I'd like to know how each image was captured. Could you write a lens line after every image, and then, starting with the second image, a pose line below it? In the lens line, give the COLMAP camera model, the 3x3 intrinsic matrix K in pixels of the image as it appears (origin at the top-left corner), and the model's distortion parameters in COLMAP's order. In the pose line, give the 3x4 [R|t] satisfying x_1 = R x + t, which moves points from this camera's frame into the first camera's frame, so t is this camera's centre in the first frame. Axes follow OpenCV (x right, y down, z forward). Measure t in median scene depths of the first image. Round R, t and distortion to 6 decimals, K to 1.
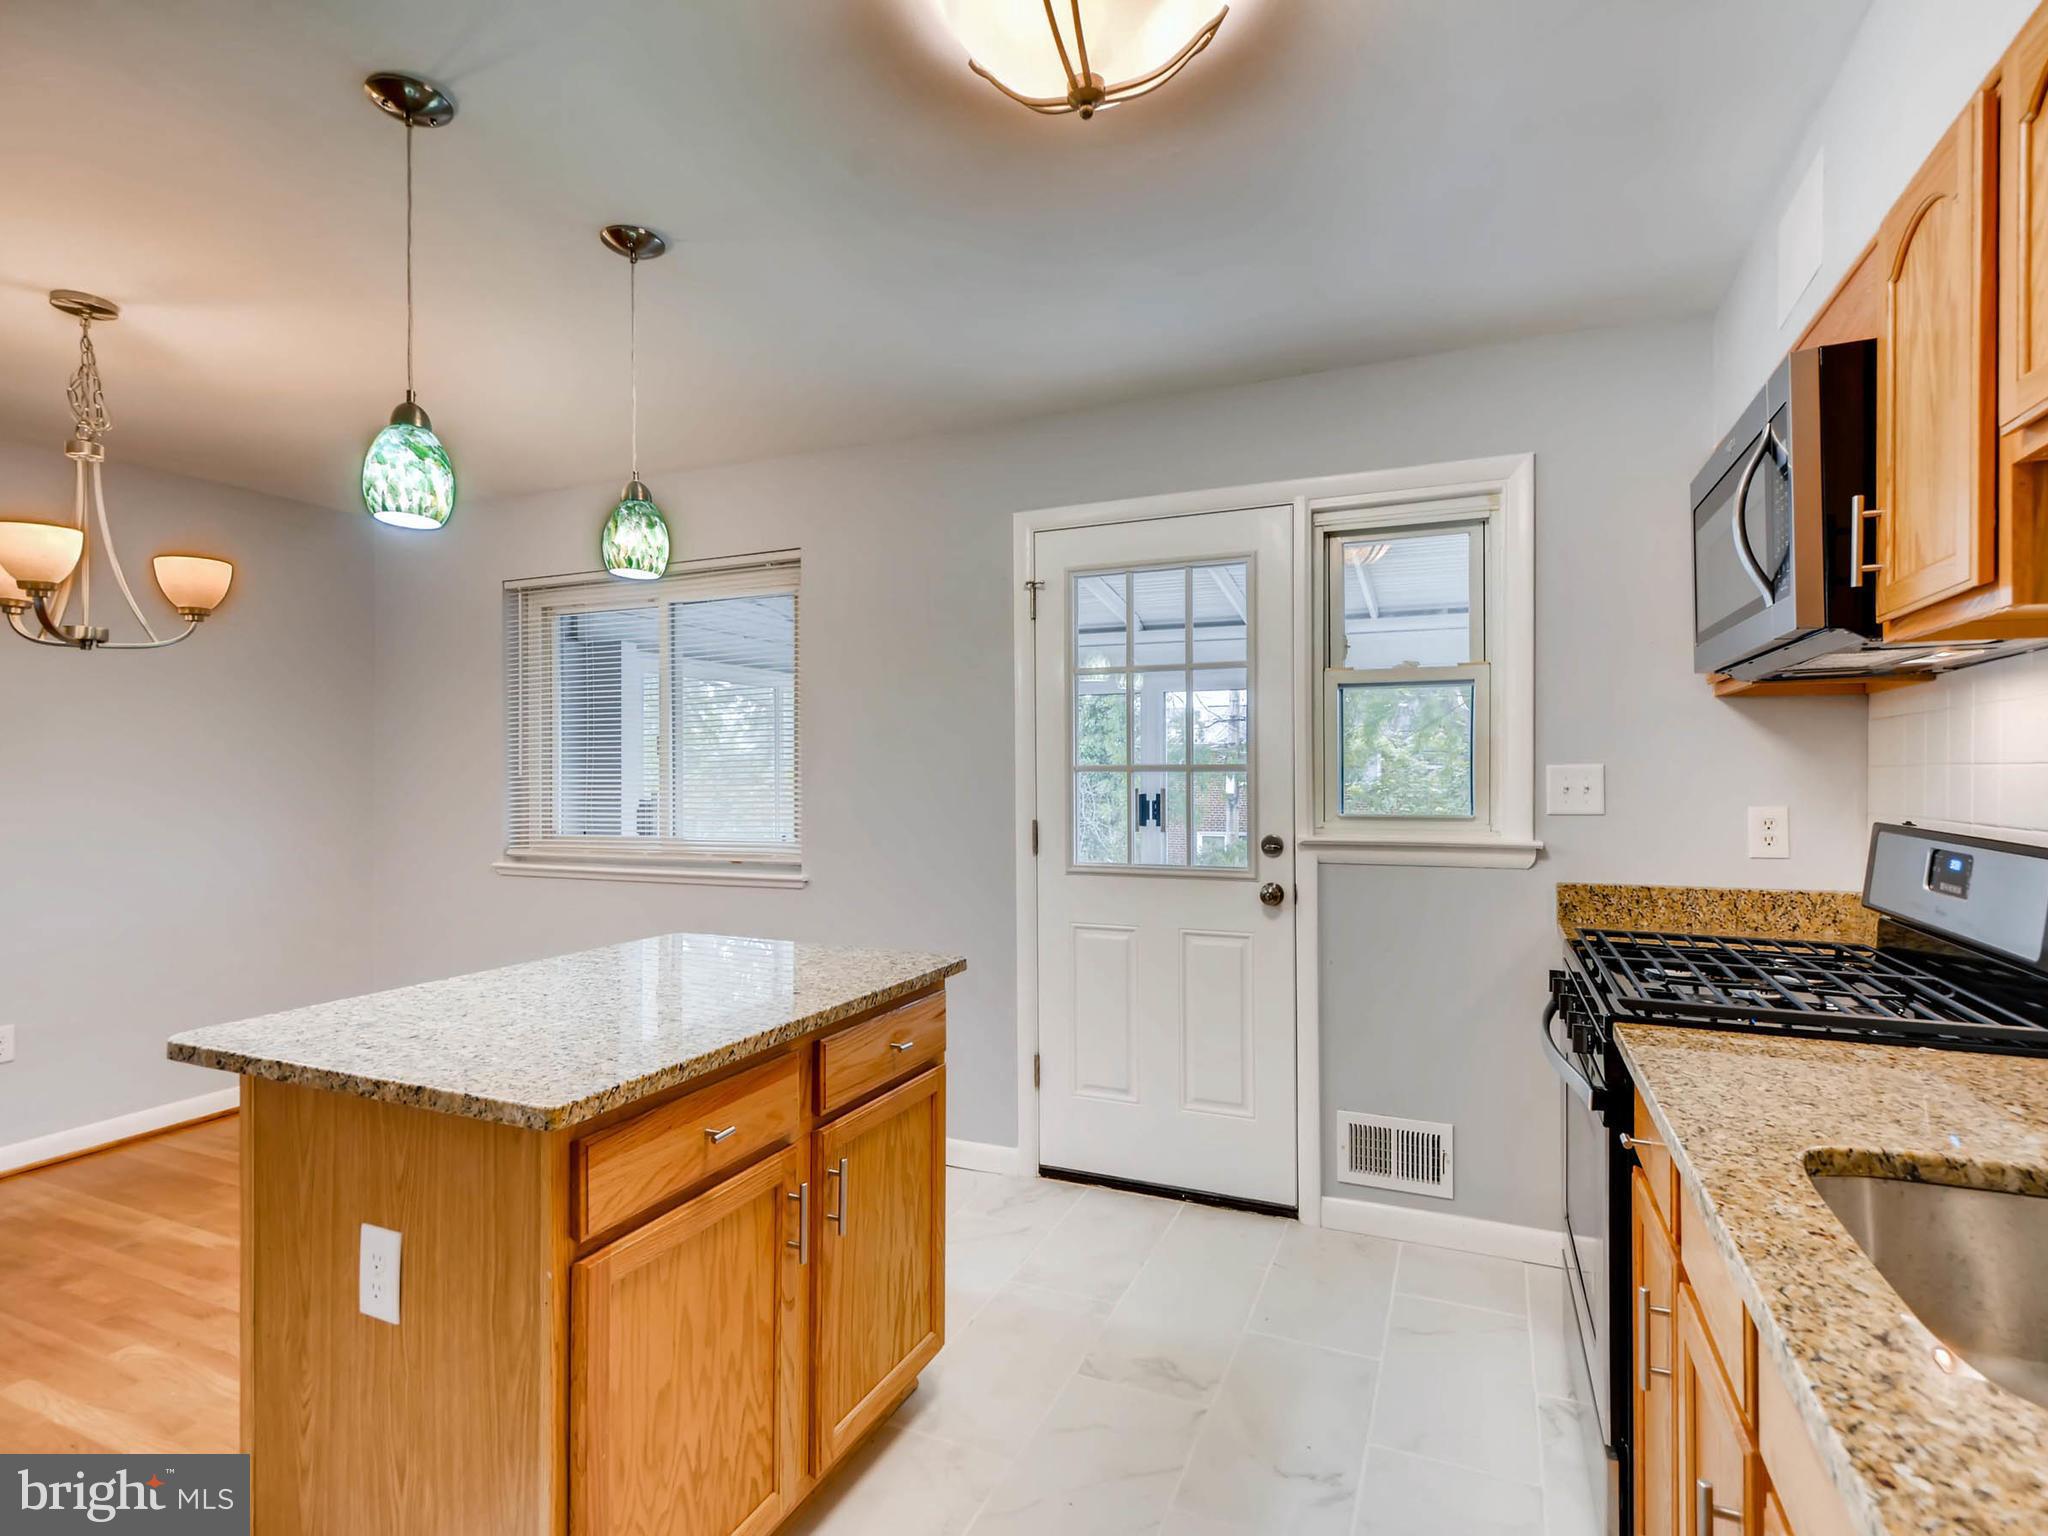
lens RADIAL K [[1021.8, 0, 1041.1], [0, 1021.8, 775.8], [0, 0, 1]] dist [0.020058, -0.015185]
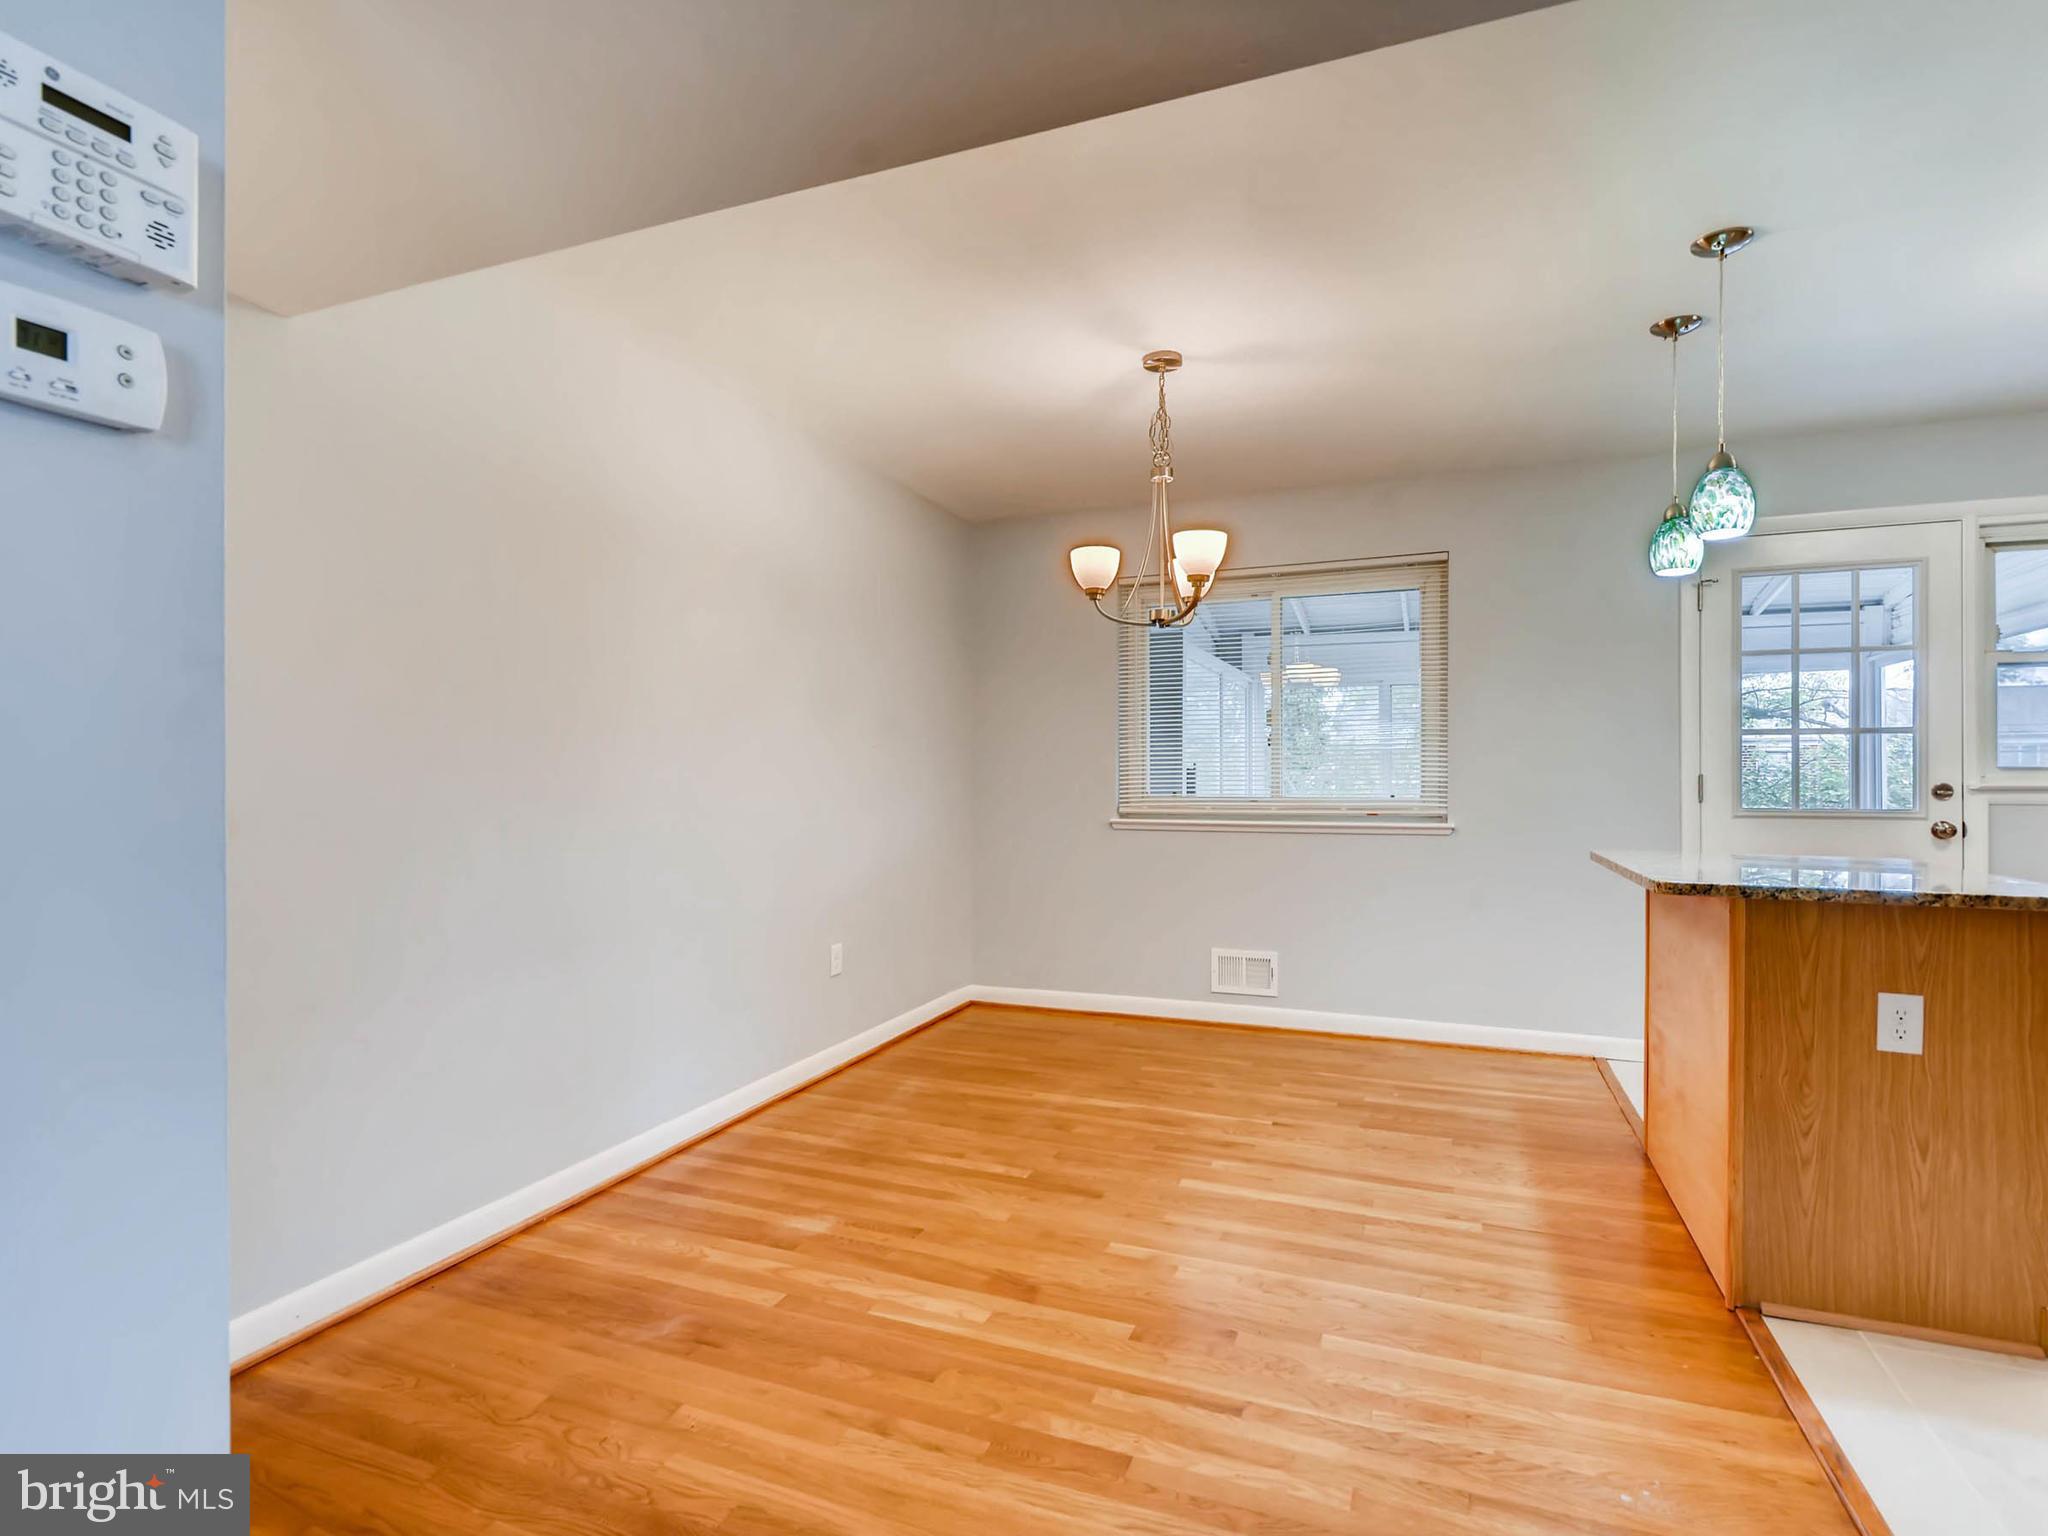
lens RADIAL K [[1027.3, 0, 1024.7], [0, 1027.3, 779.7], [0, 0, 1]] dist [0.000327, -0.000167]
pose [[0.999789, 0.002231, 0.020424, -0.940396], [-0.002270, 0.999996, 0.001852, 0.055300], [-0.020420, -0.001898, 0.999790, -0.244942]]
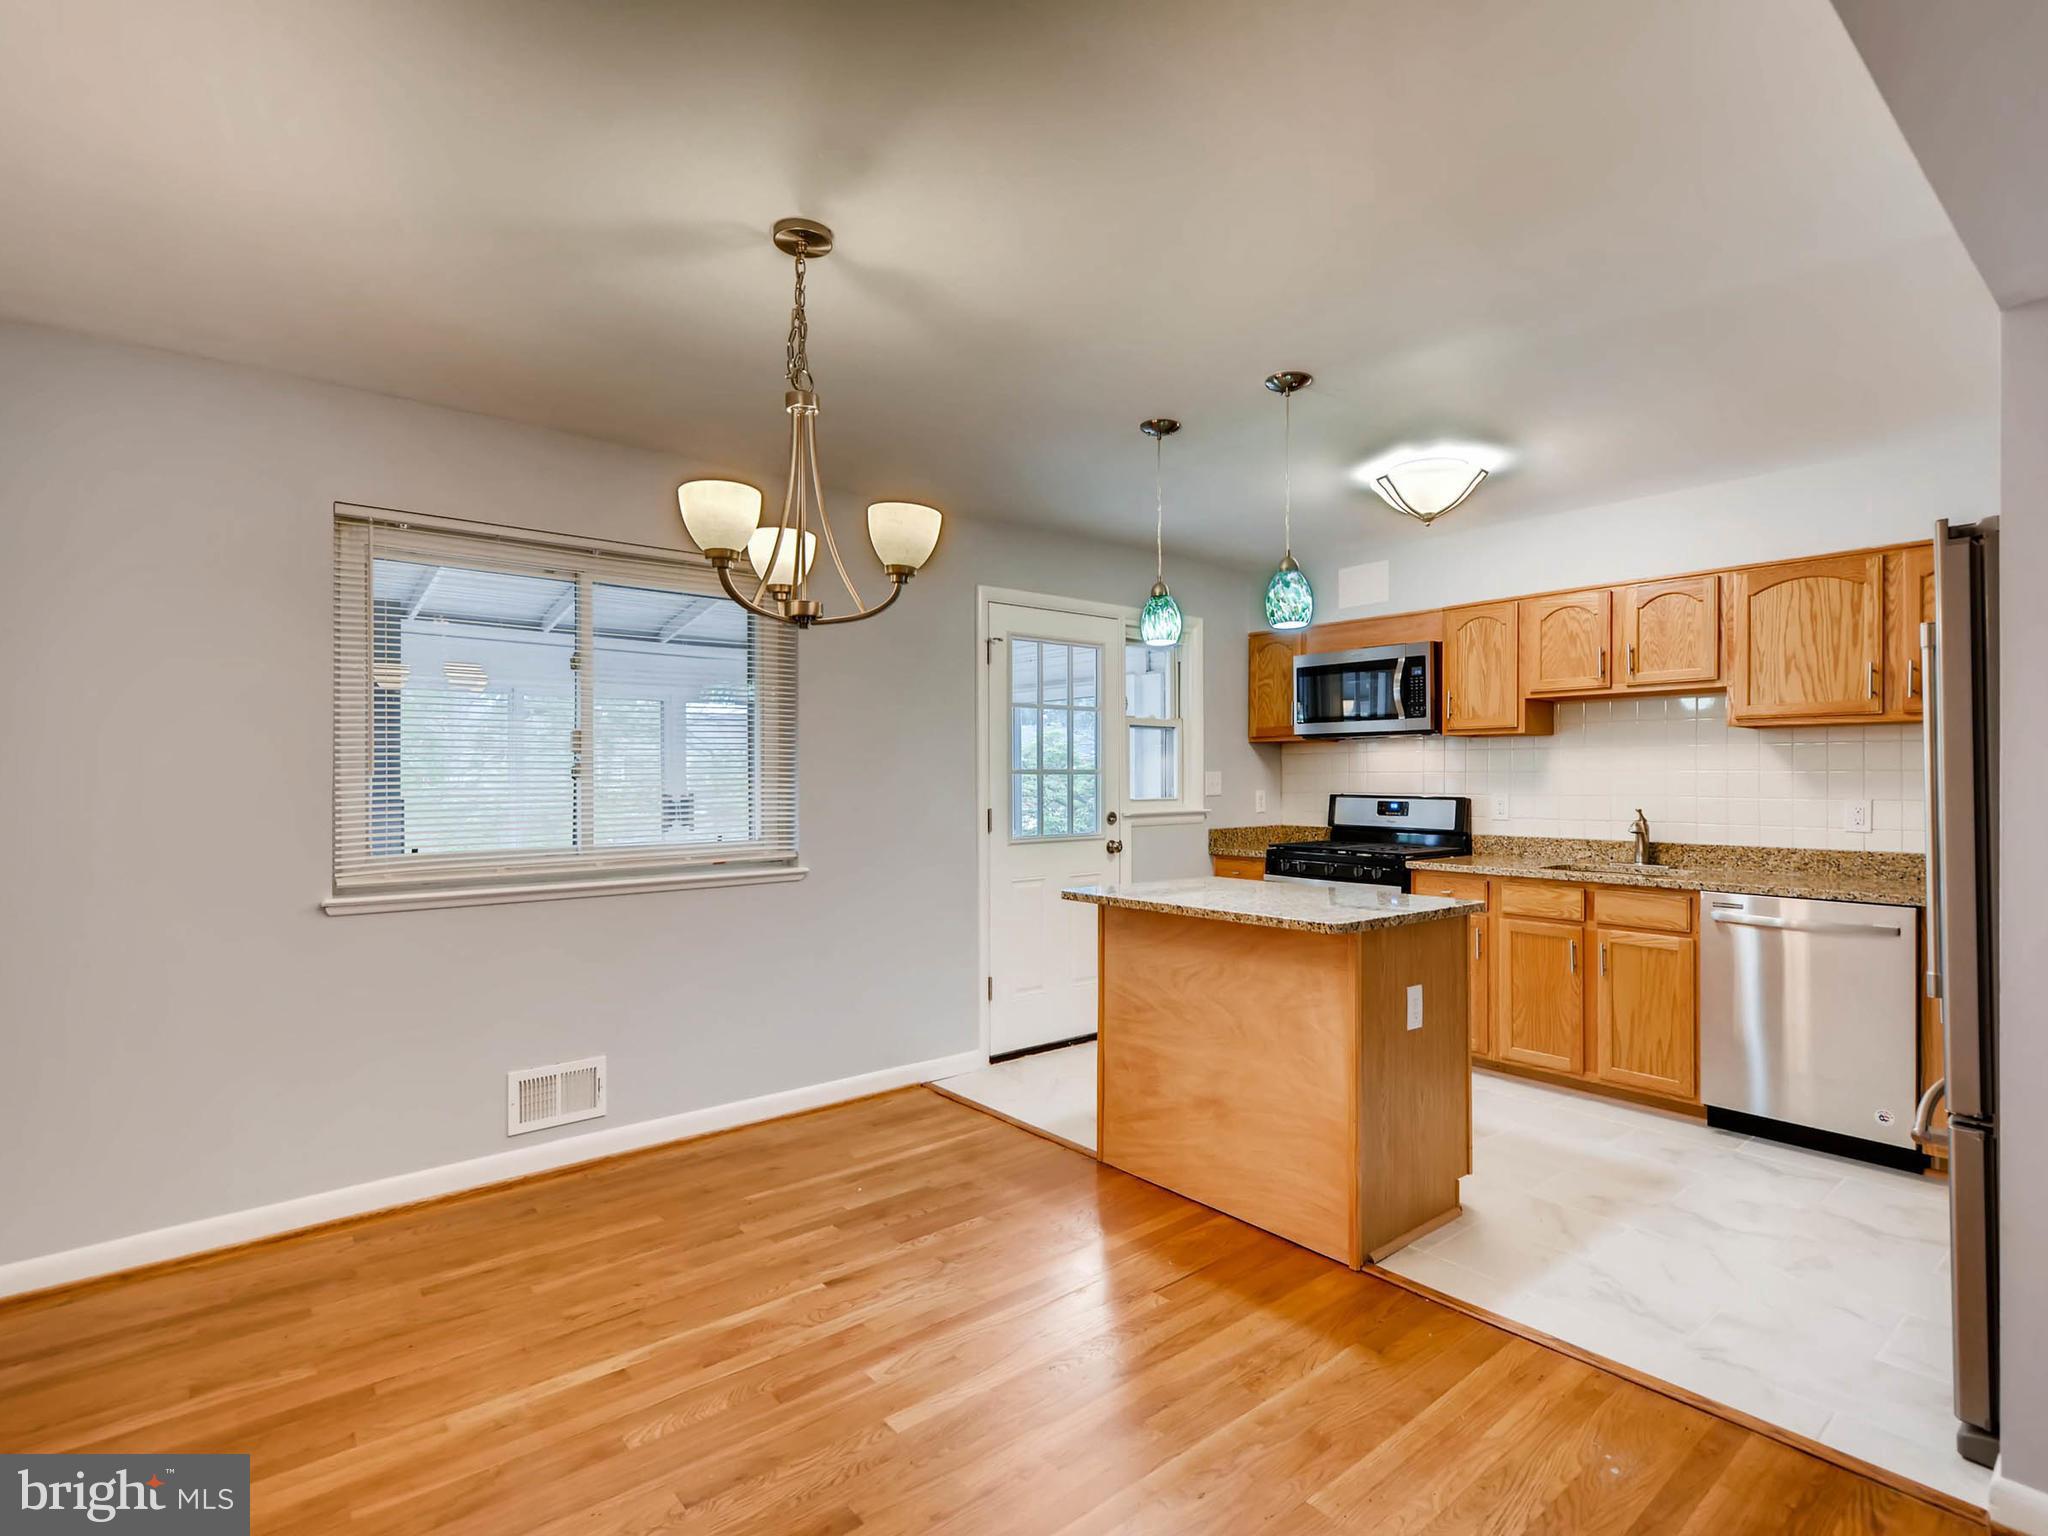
lens RADIAL K [[1021.8, 0, 1041.1], [0, 1021.8, 775.8], [0, 0, 1]] dist [0.020058, -0.015185]
pose [[0.445899, 0.004624, 0.895071, -1.356008], [0.002941, 0.999974, -0.006632, 0.009266], [-0.895078, 0.005590, 0.445874, 0.351465]]
